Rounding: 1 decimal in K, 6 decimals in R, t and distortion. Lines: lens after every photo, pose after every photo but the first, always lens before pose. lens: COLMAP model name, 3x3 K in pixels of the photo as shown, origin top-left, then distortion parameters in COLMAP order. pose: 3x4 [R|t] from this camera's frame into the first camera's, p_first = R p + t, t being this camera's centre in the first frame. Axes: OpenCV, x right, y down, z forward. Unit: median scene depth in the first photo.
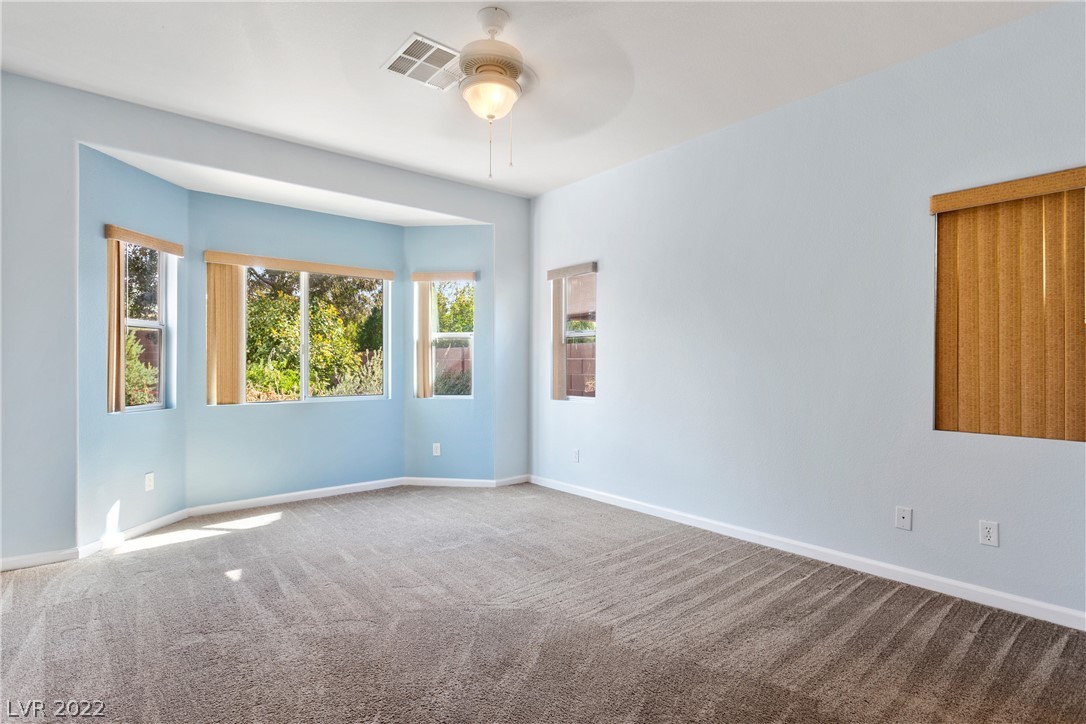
lens RADIAL K [[536.5, 0, 543.5], [0, 536.5, 357.2], [0, 0, 1]] dist [-0.005218, 0.000531]
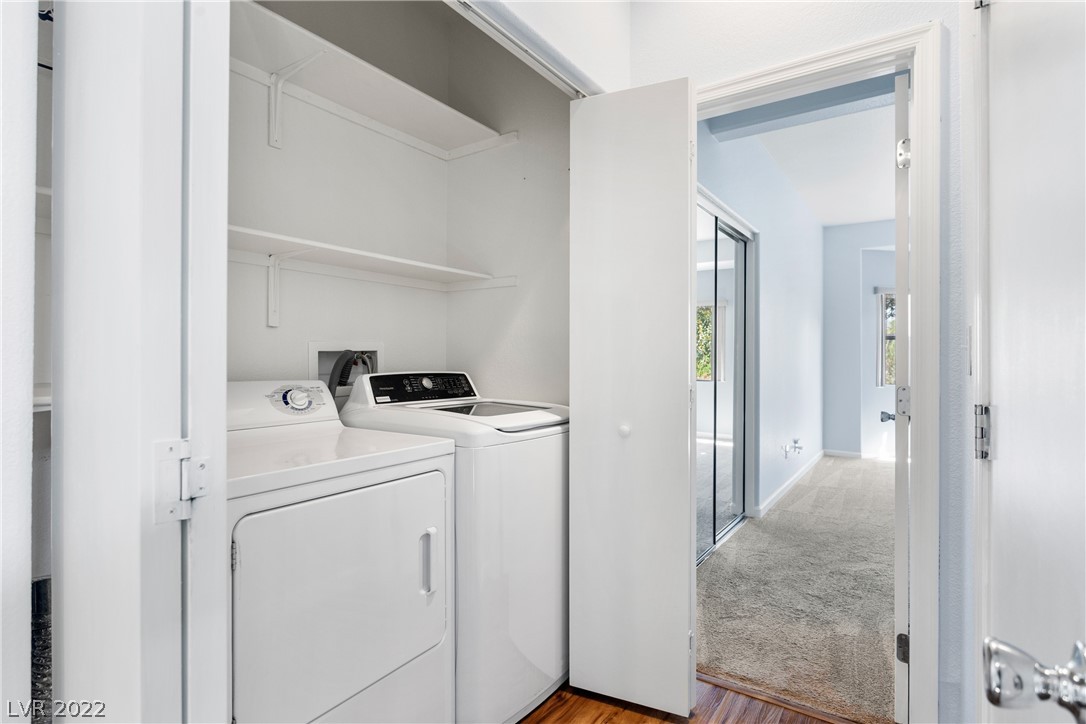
lens RADIAL K [[536.5, 0, 543.5], [0, 536.5, 357.2], [0, 0, 1]] dist [-0.005218, 0.000531]
pose [[0.254092, 0.003630, -0.967173, 0.722445], [-0.003112, 0.999991, 0.002935, -0.001458], [0.967175, 0.002264, 0.254101, -0.621476]]
